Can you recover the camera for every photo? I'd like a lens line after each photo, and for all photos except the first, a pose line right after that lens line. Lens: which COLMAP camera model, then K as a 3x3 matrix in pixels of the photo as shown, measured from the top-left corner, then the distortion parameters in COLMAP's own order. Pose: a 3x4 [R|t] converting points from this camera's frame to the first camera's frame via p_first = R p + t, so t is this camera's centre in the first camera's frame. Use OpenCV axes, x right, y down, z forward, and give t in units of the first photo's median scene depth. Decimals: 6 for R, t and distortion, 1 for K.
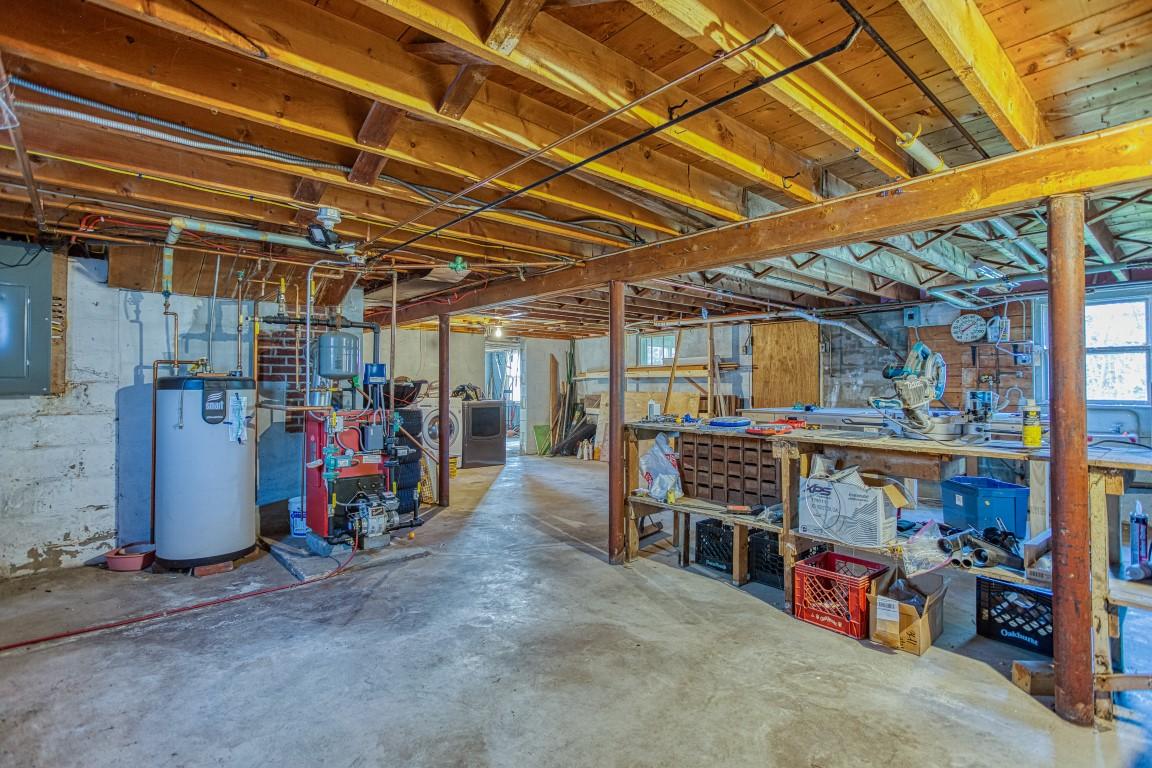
lens RADIAL K [[562.8, 0, 580.0], [0, 562.8, 367.8], [0, 0, 1]] dist [-0.029750, 0.029134]
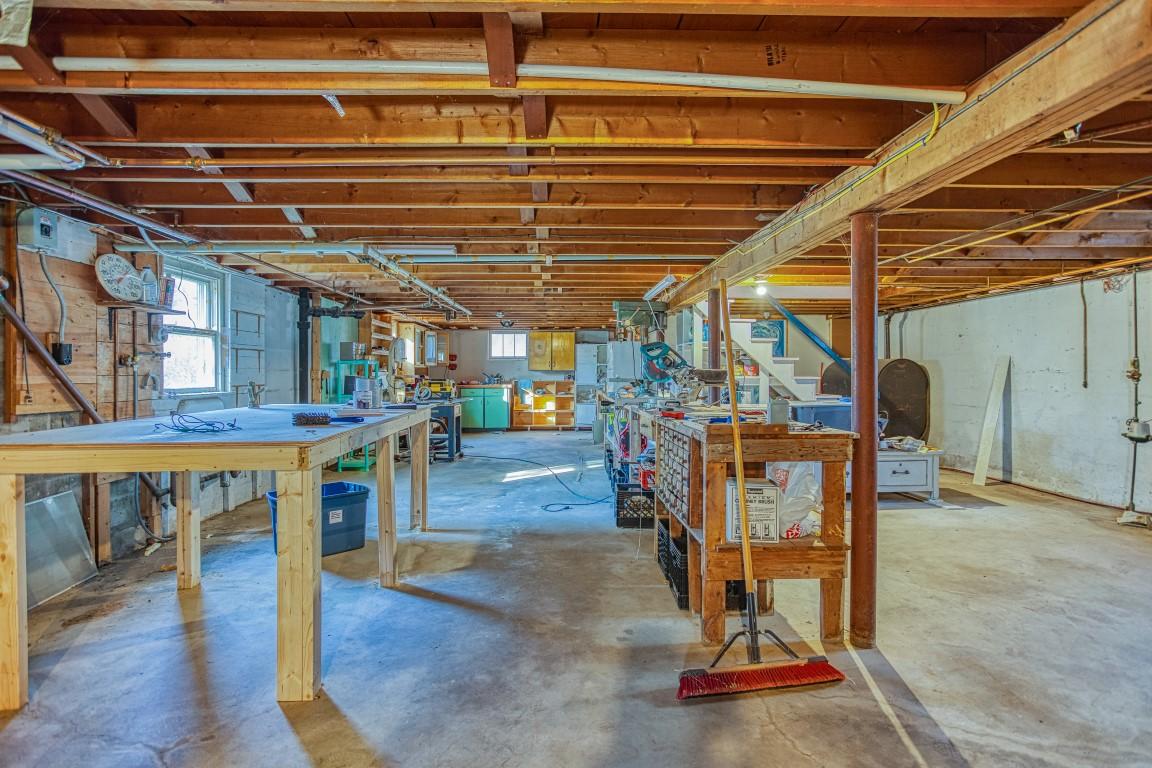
lens RADIAL K [[562.8, 0, 580.0], [0, 562.8, 367.8], [0, 0, 1]] dist [-0.029750, 0.029134]
pose [[-0.760186, 0.001450, 0.649704, -0.095802], [-0.014494, 0.999711, -0.019190, 0.041720], [-0.649544, -0.024005, -0.759945, 1.528455]]
